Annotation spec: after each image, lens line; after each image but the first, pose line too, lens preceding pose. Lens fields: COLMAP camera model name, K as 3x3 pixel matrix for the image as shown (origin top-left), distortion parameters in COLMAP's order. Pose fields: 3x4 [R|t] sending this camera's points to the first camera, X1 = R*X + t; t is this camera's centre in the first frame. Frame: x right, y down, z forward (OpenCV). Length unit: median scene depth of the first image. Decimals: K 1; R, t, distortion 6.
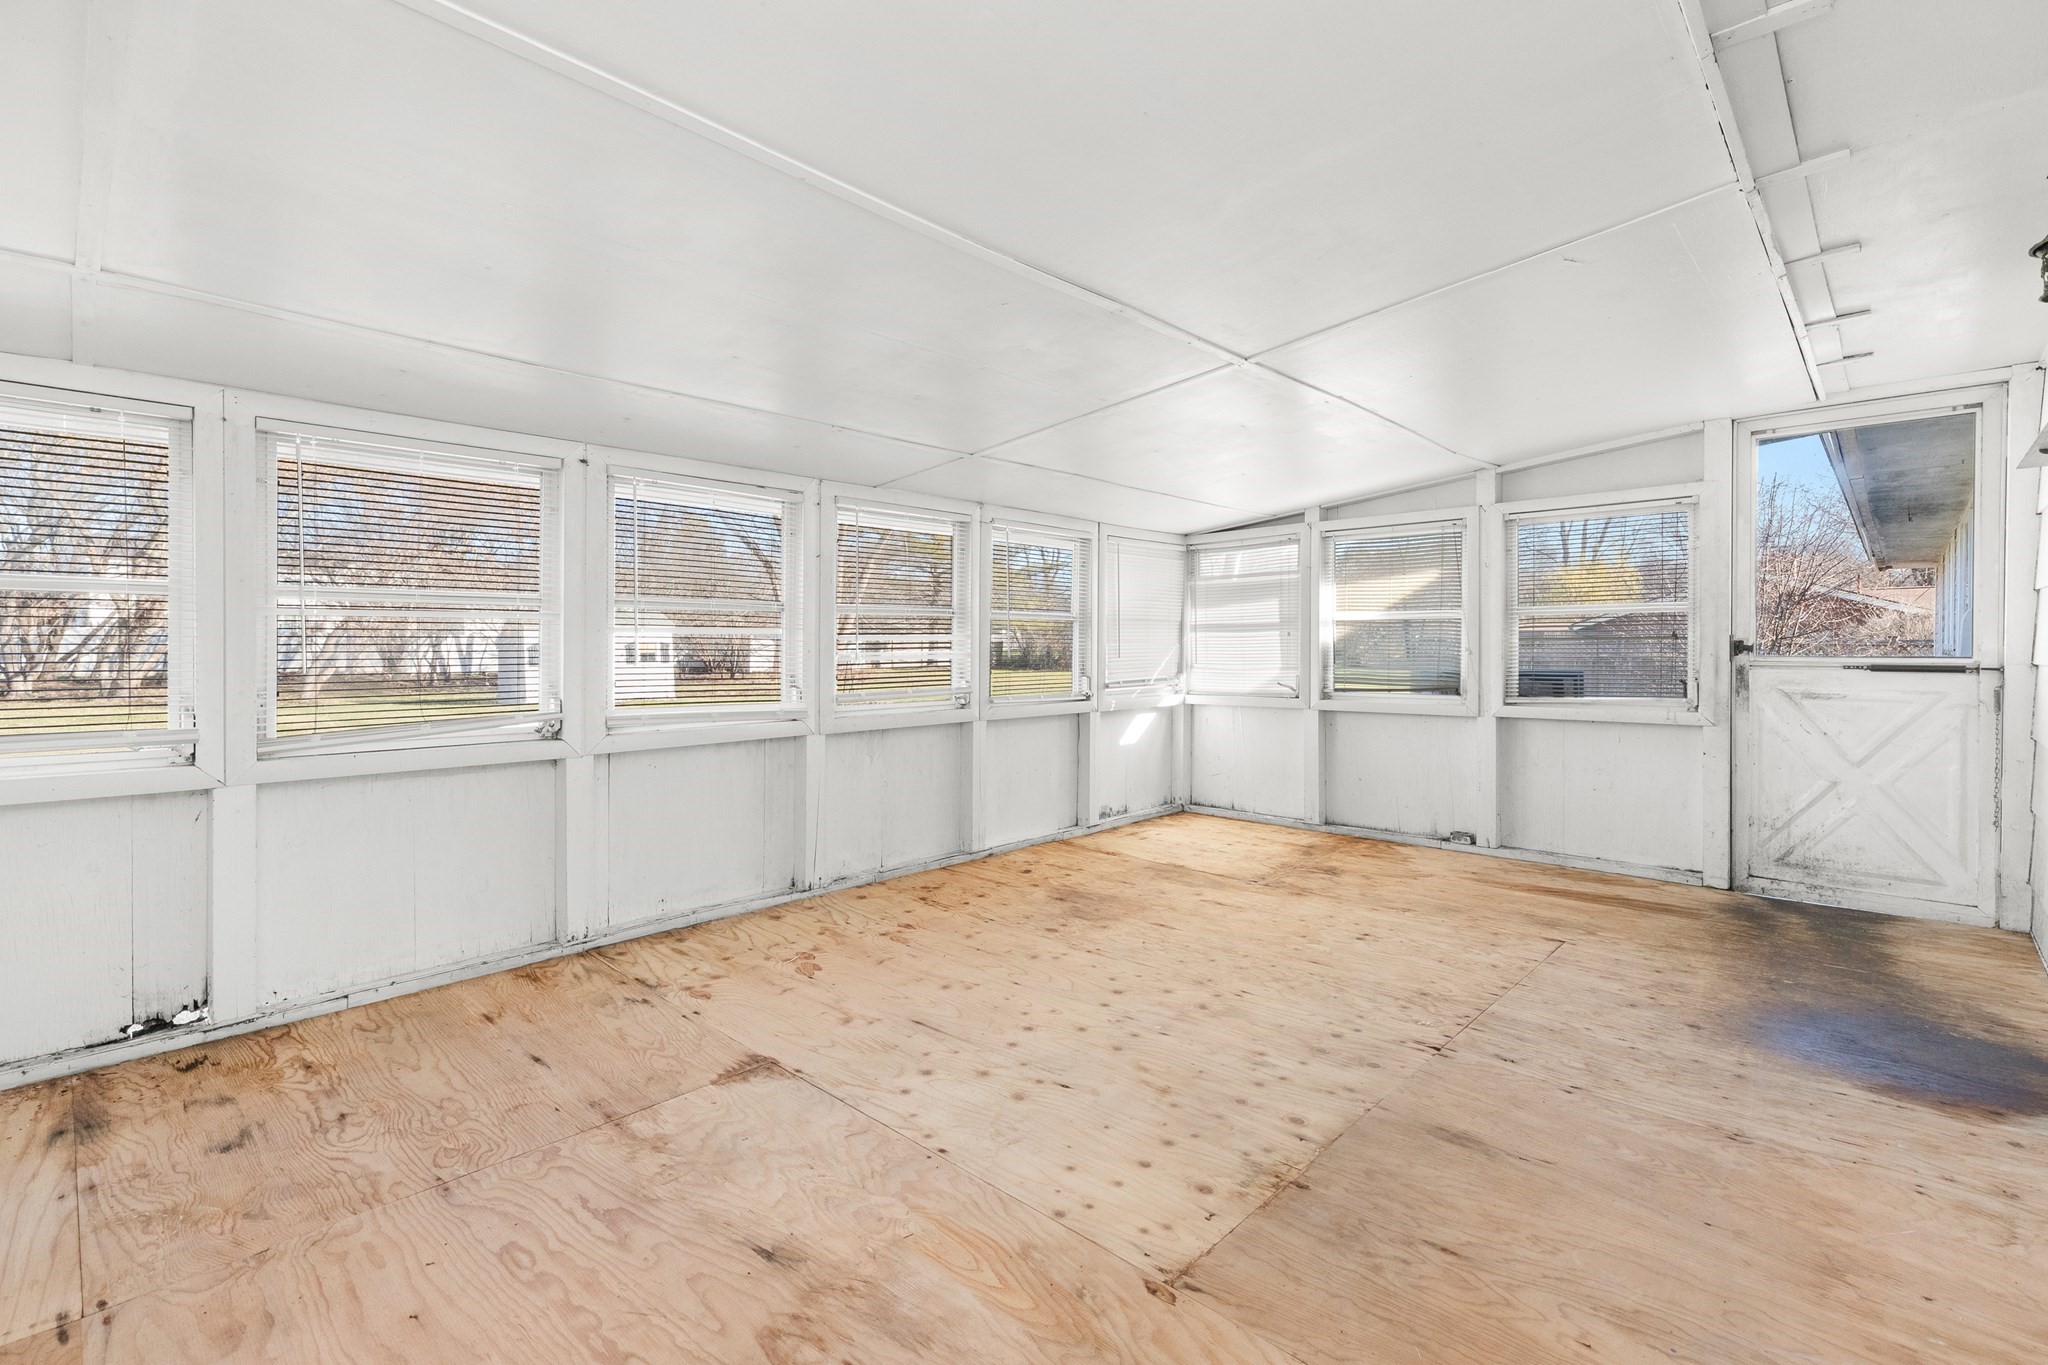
lens RADIAL K [[943.9, 0, 1031.6], [0, 943.9, 666.7], [0, 0, 1]] dist [0.000053, 0.000331]
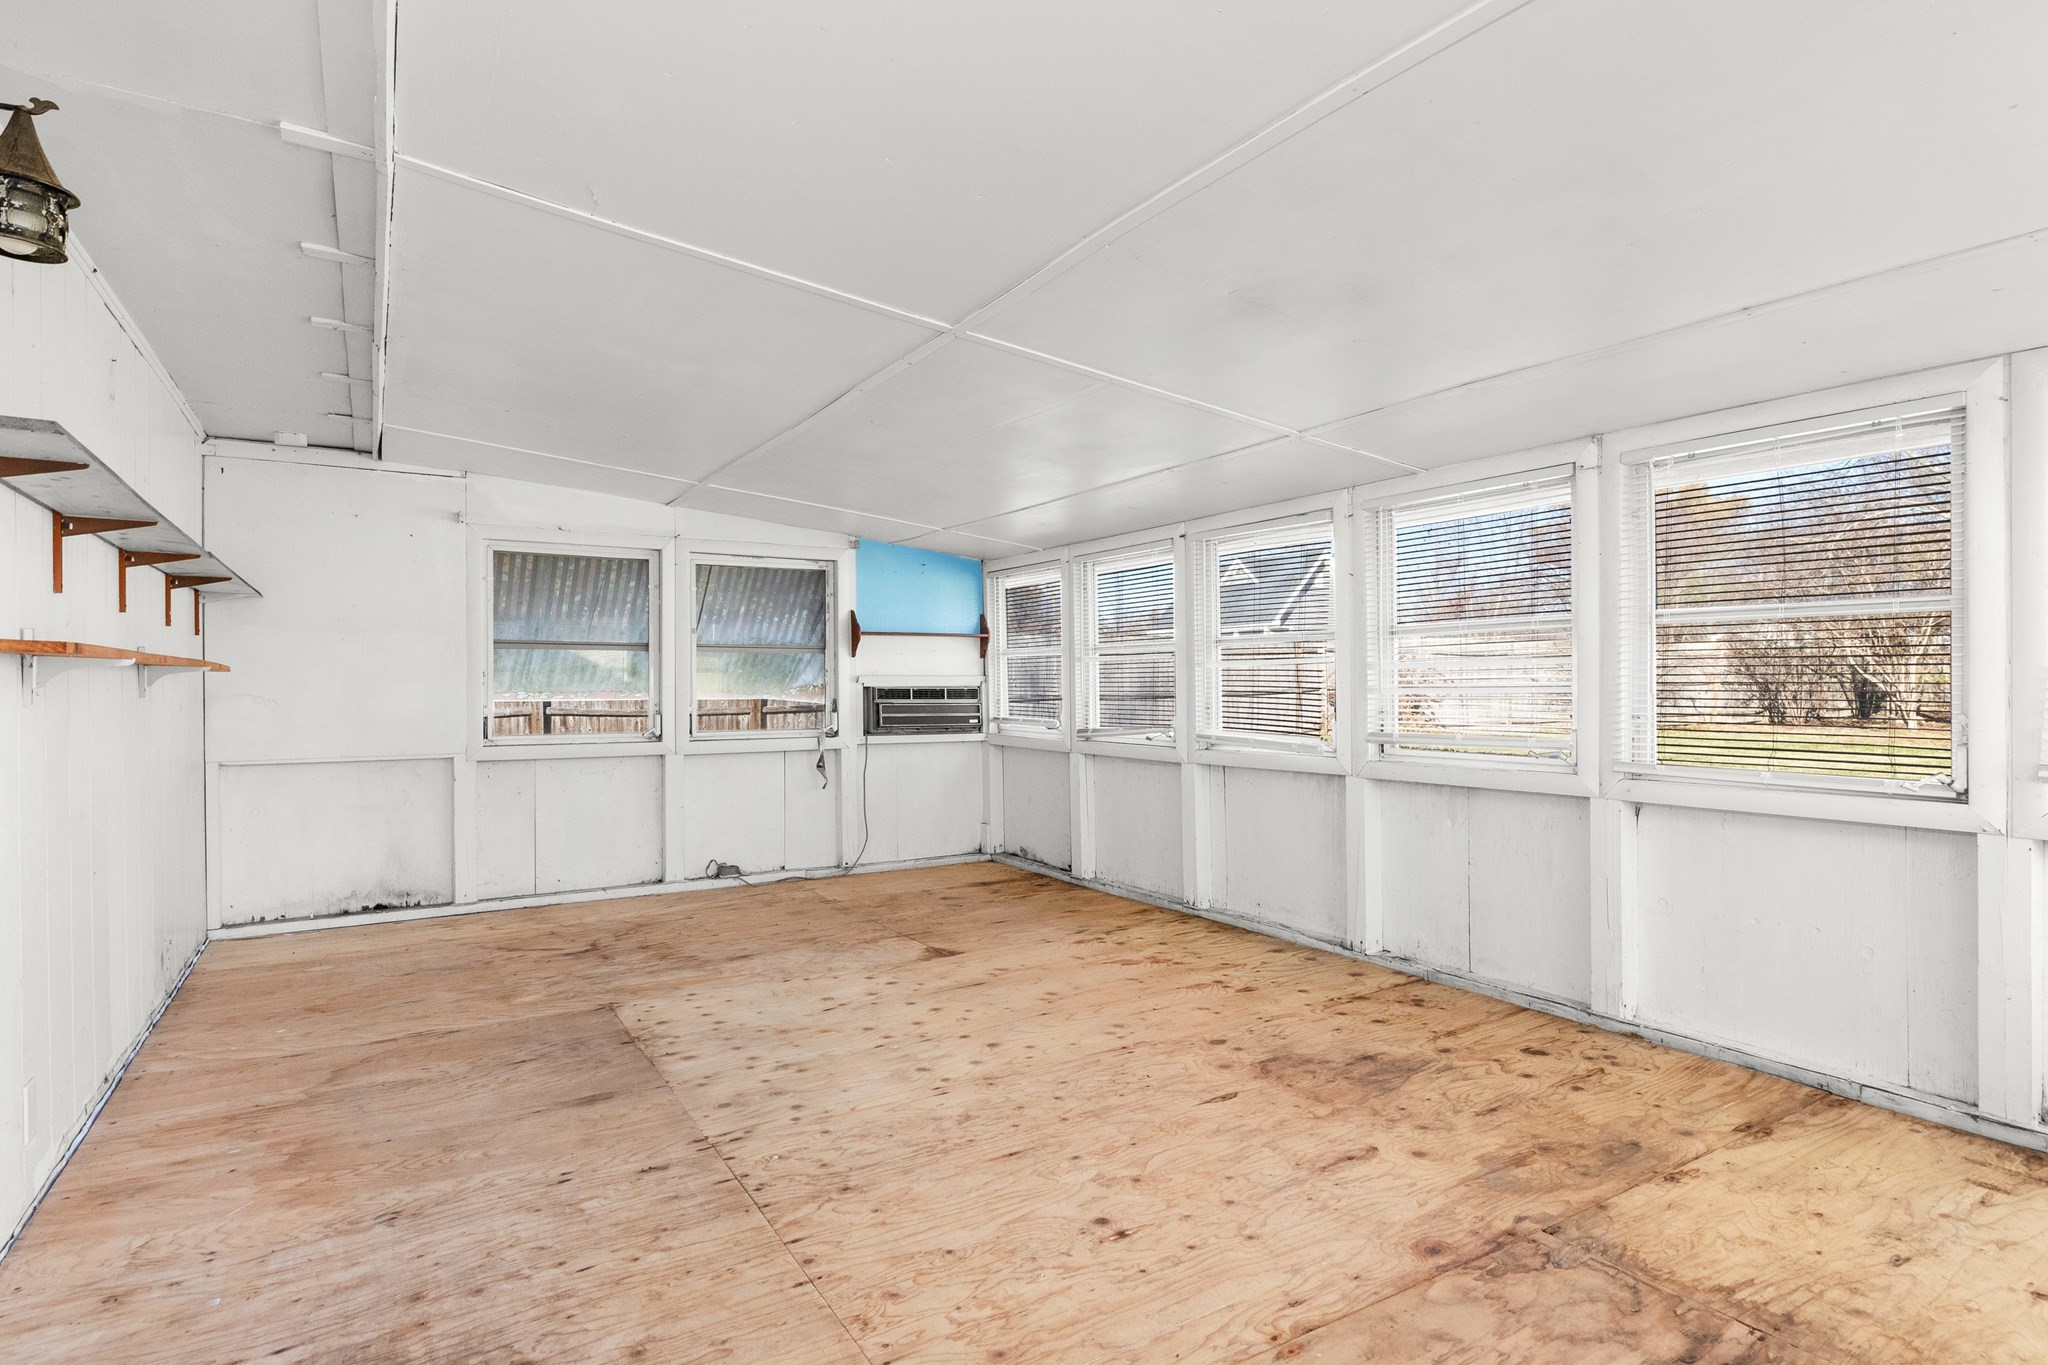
lens RADIAL K [[1084.4, 0, 1024.0], [0, 1084.4, 682.5], [0, 0, 1]] dist [0.006248, 0.002727]
pose [[-0.281574, 0.003881, -0.959532, 1.222040], [-0.011119, 0.999911, 0.007307, -0.029121], [0.959475, 0.012727, -0.281506, 1.447023]]
